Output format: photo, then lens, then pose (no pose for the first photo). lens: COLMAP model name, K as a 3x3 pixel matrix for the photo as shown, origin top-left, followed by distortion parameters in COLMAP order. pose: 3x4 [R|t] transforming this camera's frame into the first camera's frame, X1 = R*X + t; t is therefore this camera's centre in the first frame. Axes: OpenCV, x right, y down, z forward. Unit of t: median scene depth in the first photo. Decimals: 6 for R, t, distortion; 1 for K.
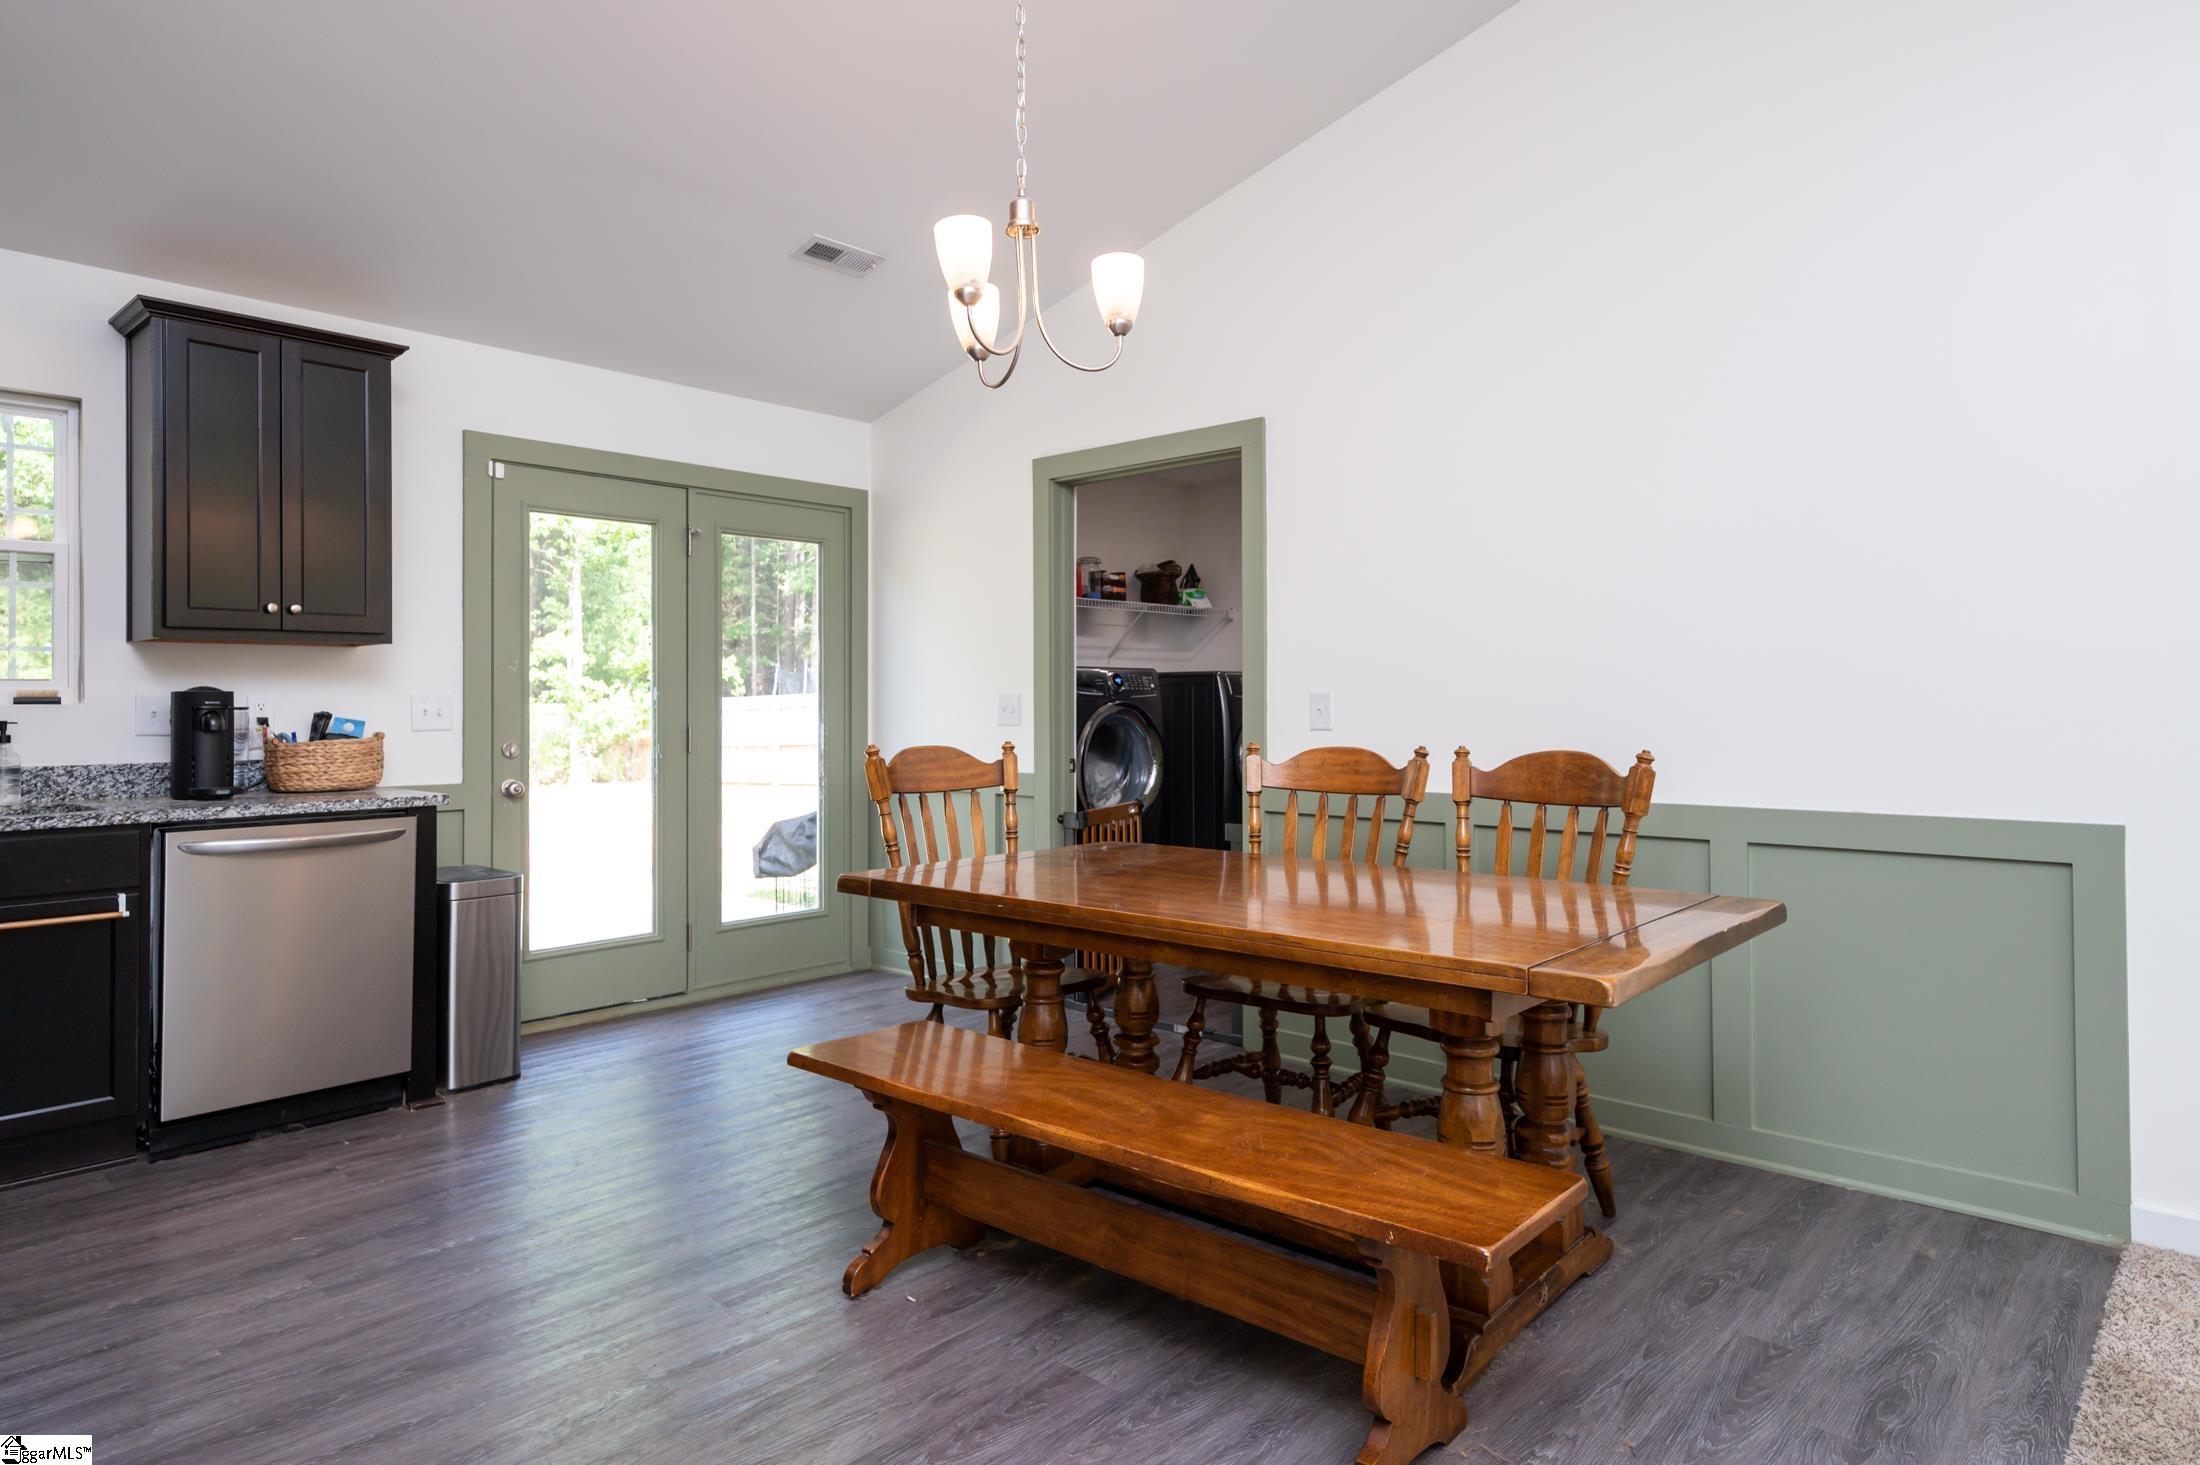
lens RADIAL K [[1271.0, 0, 1096.1], [0, 1271.0, 696.3], [0, 0, 1]] dist [0.002959, 0.000633]
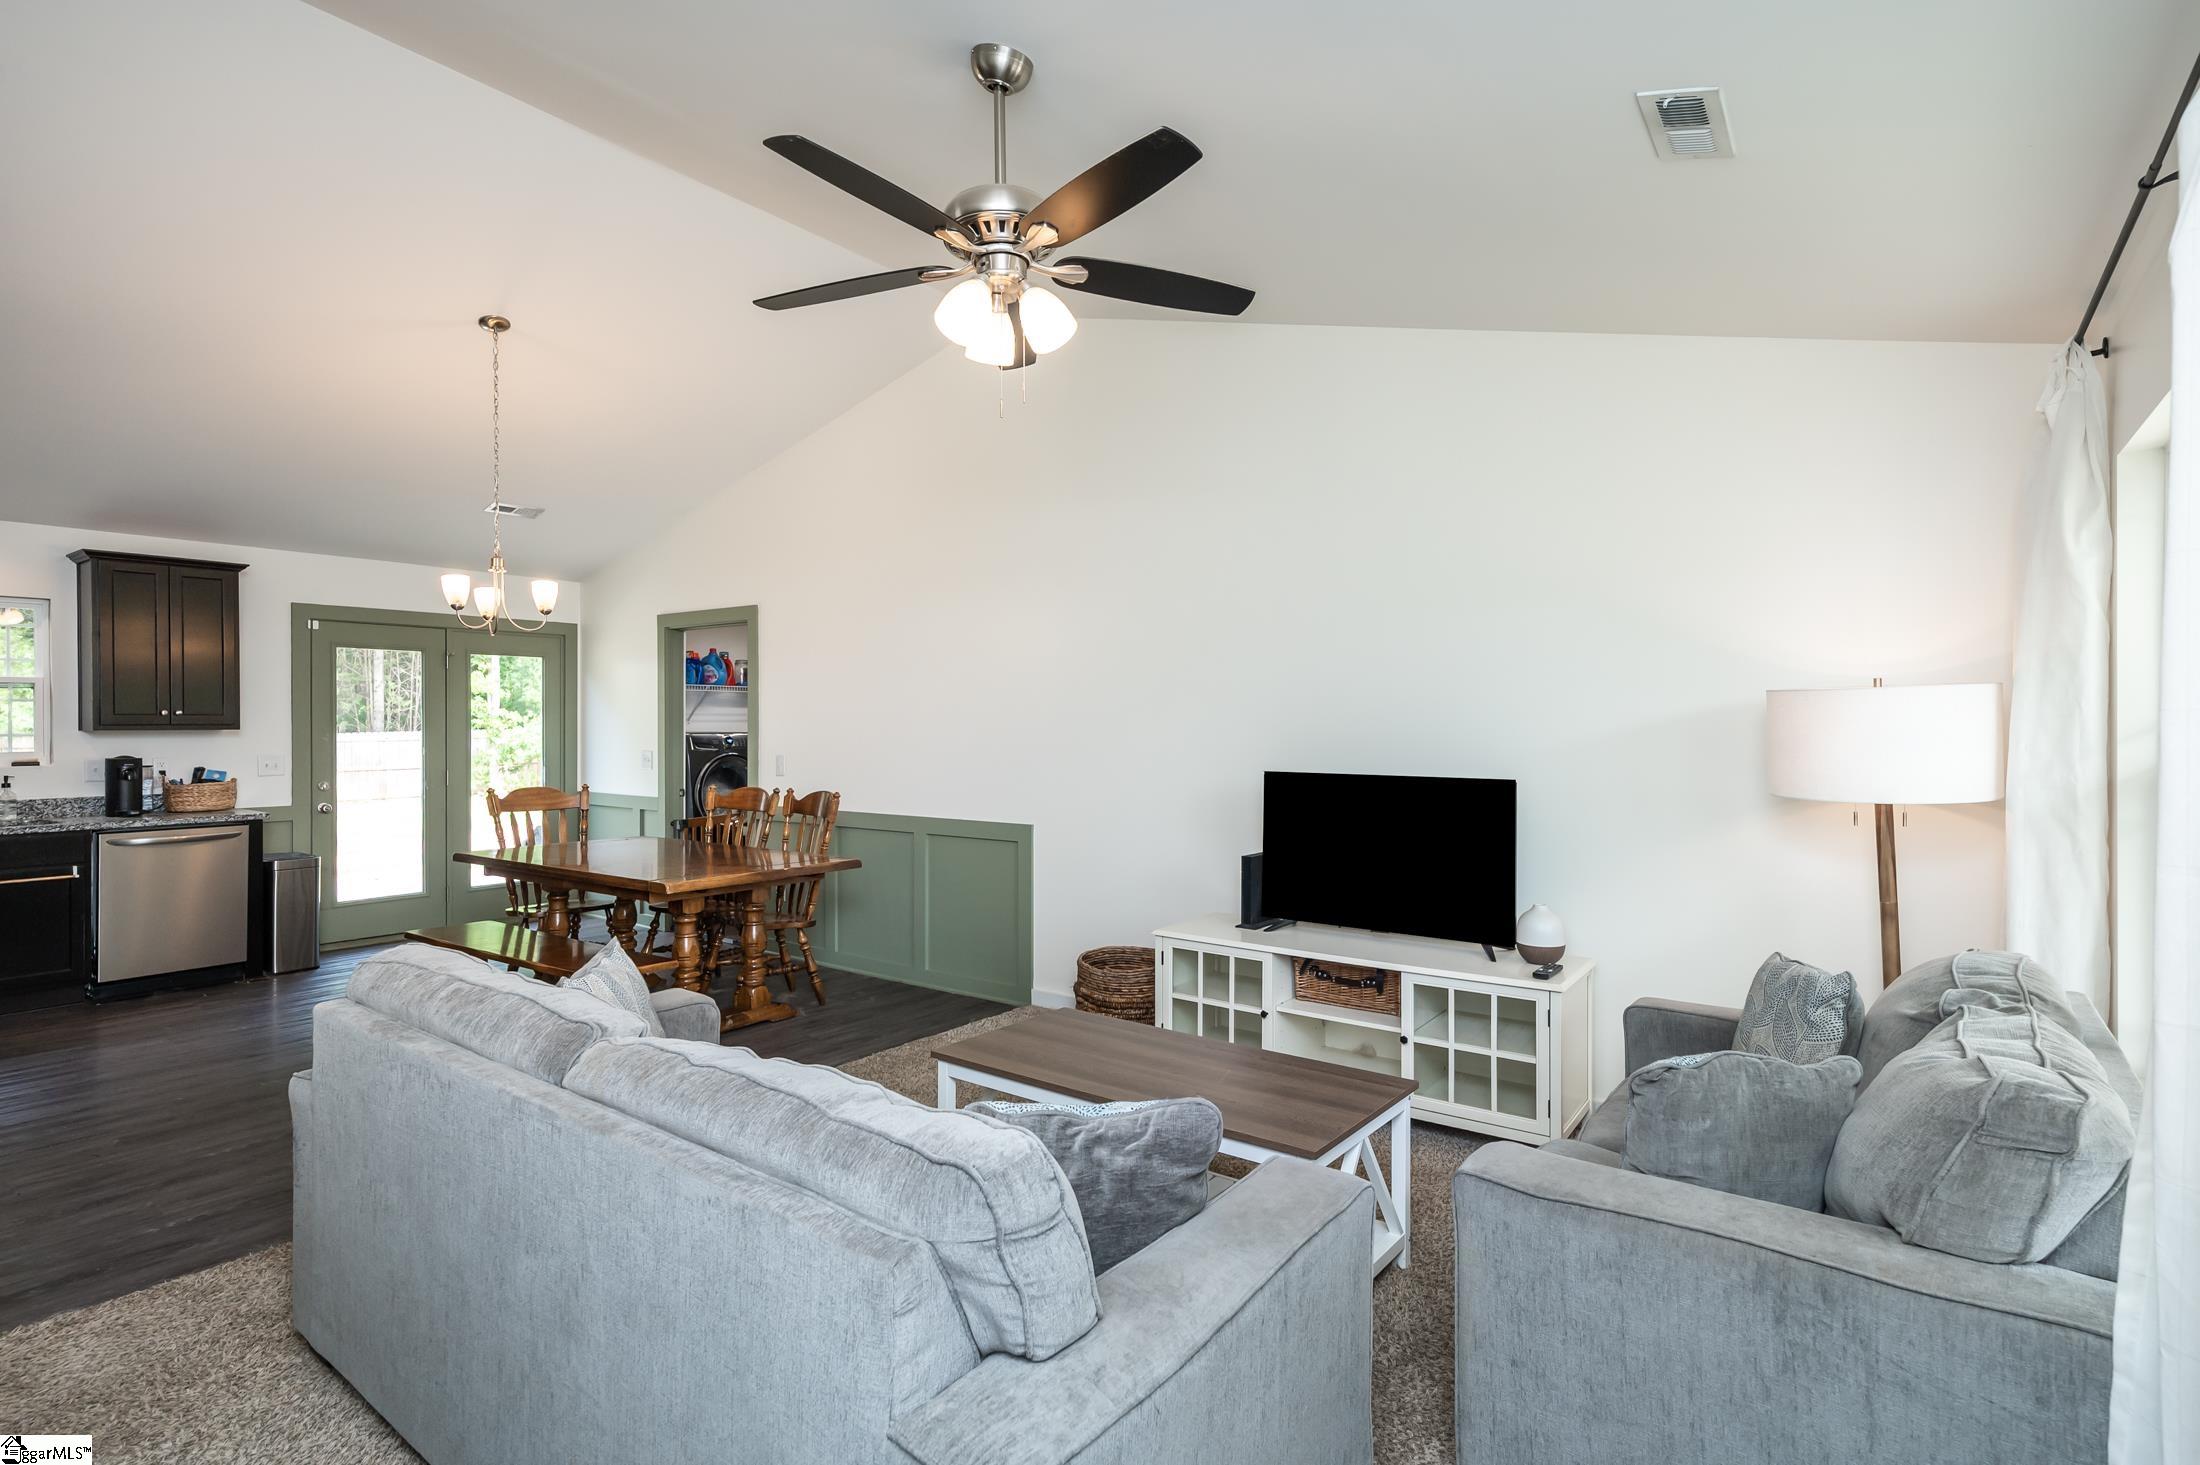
lens RADIAL K [[1060.0, 0, 1100.0], [0, 1060.0, 732.5], [0, 0, 1]] dist [0.002434, 0.000118]
pose [[0.994601, 0.002418, 0.103747, 0.515558], [-0.003892, 0.999894, 0.014005, -0.064471], [-0.103702, -0.014334, 0.994505, -0.639785]]
